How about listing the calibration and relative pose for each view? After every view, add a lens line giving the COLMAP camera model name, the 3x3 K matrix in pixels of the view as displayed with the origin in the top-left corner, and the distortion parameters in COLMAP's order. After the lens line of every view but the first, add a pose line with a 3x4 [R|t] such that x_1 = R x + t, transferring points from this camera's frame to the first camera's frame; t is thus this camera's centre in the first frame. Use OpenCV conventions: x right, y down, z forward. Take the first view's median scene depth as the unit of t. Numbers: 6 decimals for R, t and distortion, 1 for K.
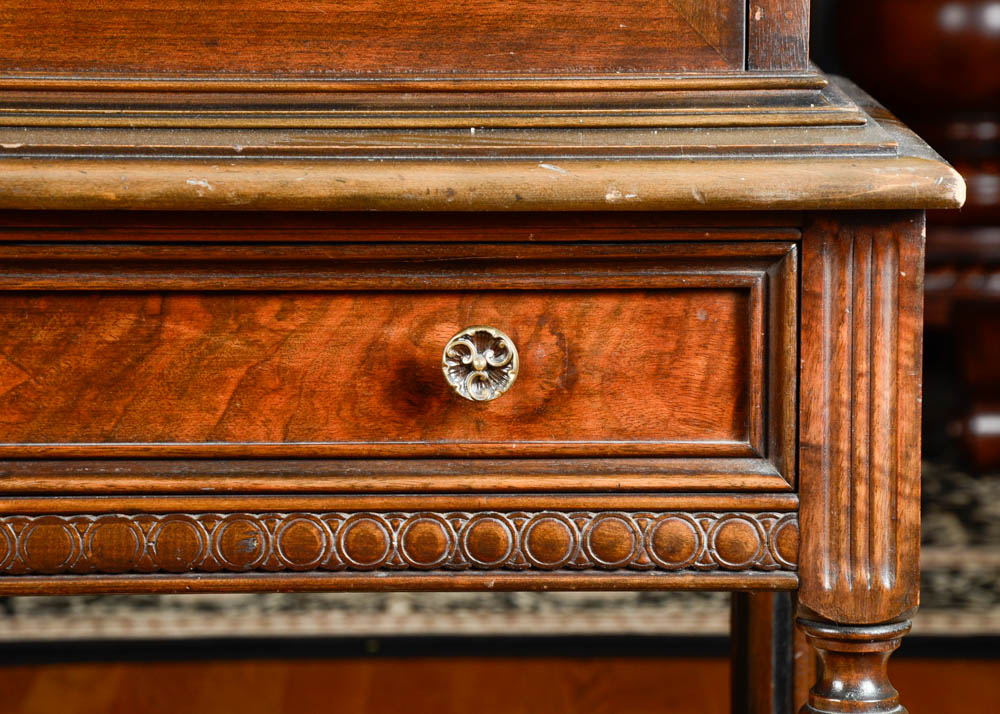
lens RADIAL K [[4279.1, 0, 507.7], [0, 4279.1, 397.0], [0, 0, 1]] dist [1.047232, 0.000000]
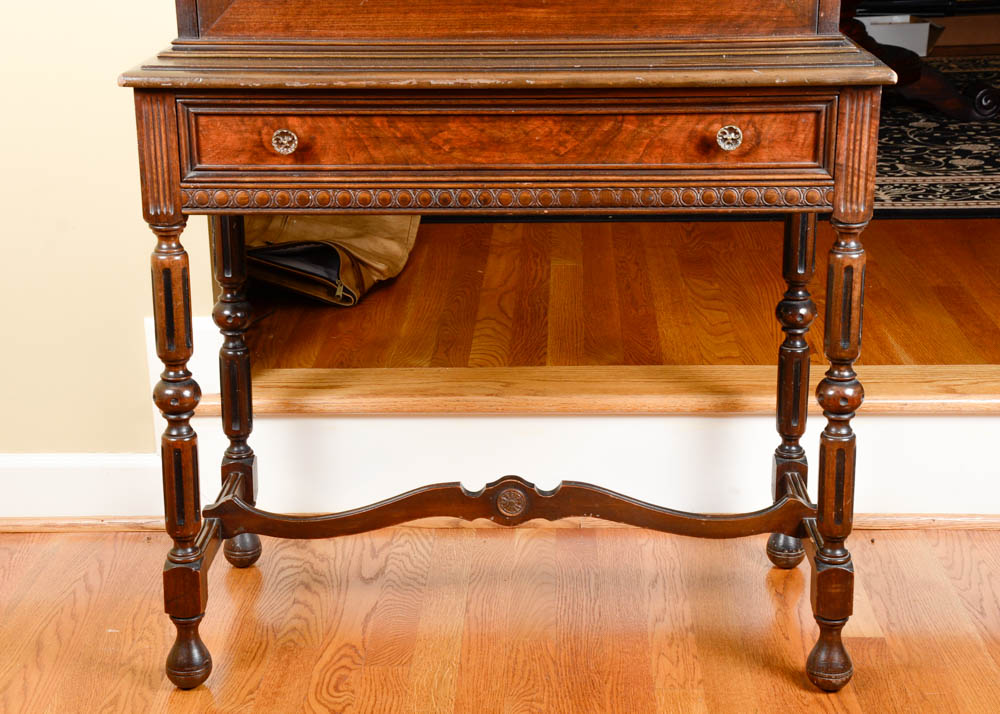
lens RADIAL K [[1734.2, 0, 497.0], [0, 1734.2, 364.6], [0, 0, 1]] dist [0.220602, 0.000000]
pose [[0.999257, 0.005421, -0.038155, -0.120480], [0.000465, 0.988288, 0.152600, -0.037261], [0.038535, -0.152504, 0.987551, -0.238366]]
